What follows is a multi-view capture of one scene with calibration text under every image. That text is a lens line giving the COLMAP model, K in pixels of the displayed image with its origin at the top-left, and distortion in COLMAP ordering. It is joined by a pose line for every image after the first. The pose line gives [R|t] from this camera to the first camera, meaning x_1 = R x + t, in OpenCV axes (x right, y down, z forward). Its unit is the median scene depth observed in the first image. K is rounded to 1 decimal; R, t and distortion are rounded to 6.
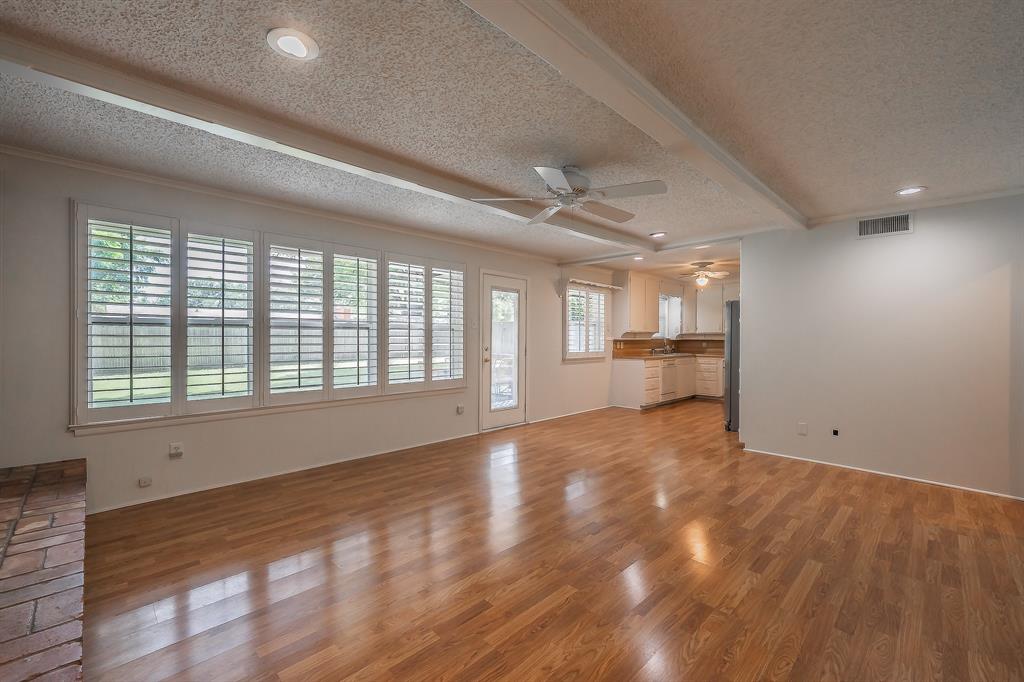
lens RADIAL K [[436.7, 0, 493.2], [0, 436.7, 341.1], [0, 0, 1]] dist [-0.003124, 0.002170]
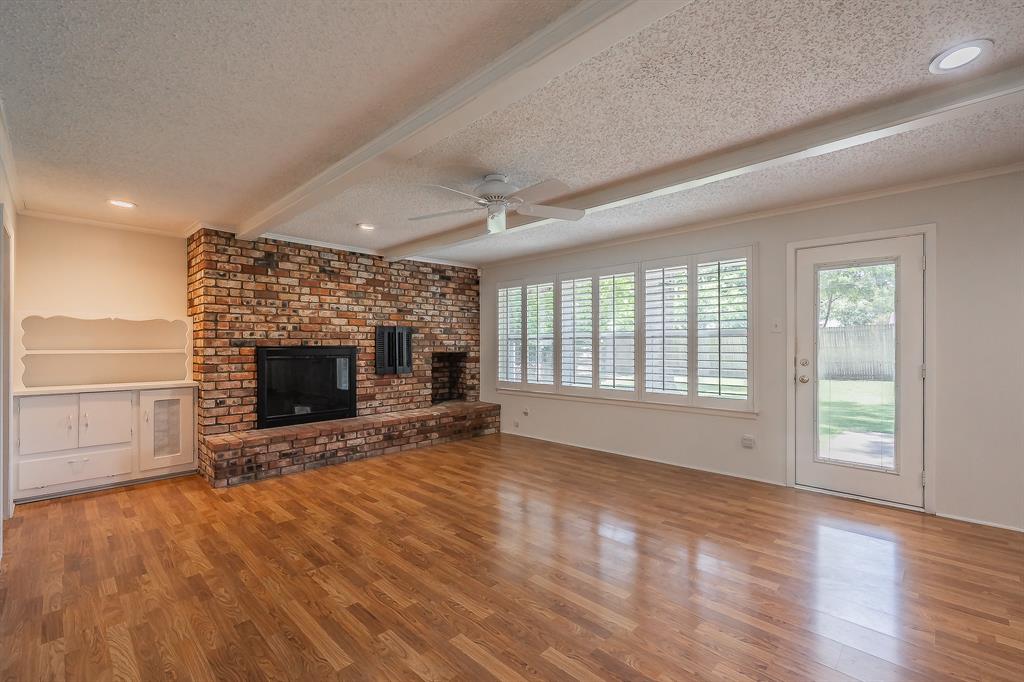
lens RADIAL K [[436.7, 0, 510.3], [0, 436.7, 345.7], [0, 0, 1]] dist [-0.003124, 0.002170]
pose [[0.030695, -0.002972, -0.999524, 0.796127], [-0.005648, 0.999979, -0.003147, -0.003611], [0.999513, 0.005742, 0.030678, 0.682467]]
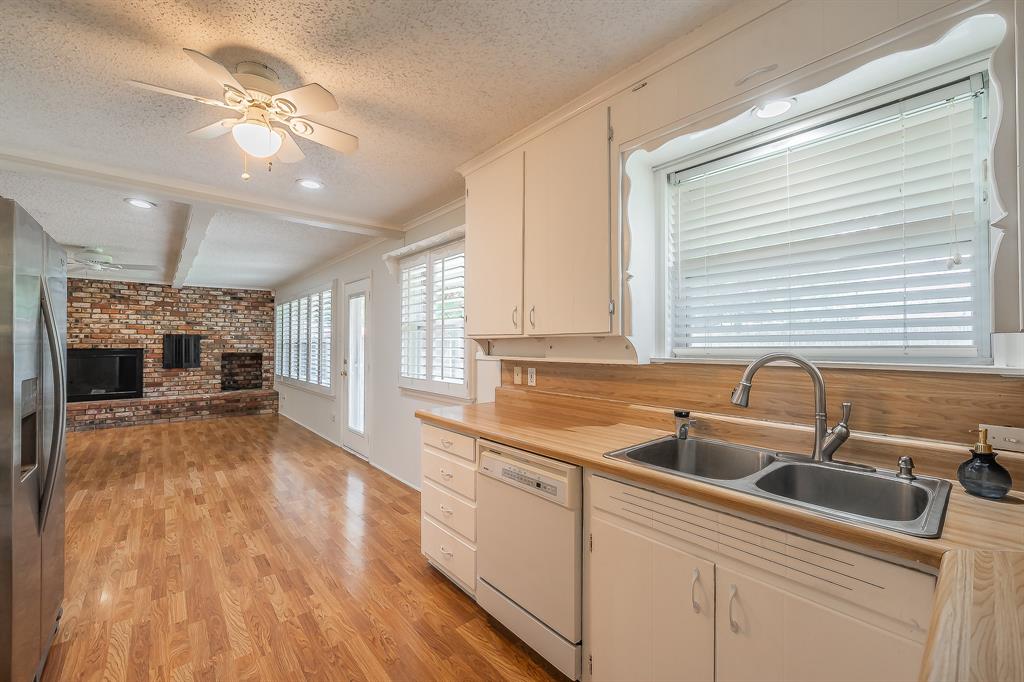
lens RADIAL K [[403.6, 0, 508.7], [0, 403.6, 338.1], [0, 0, 1]] dist [-0.007869, -0.001133]
pose [[-0.038584, -0.021205, -0.999030, 1.107112], [-0.009524, 0.999737, -0.020852, -0.025680], [0.999210, 0.008710, -0.038775, 1.795526]]
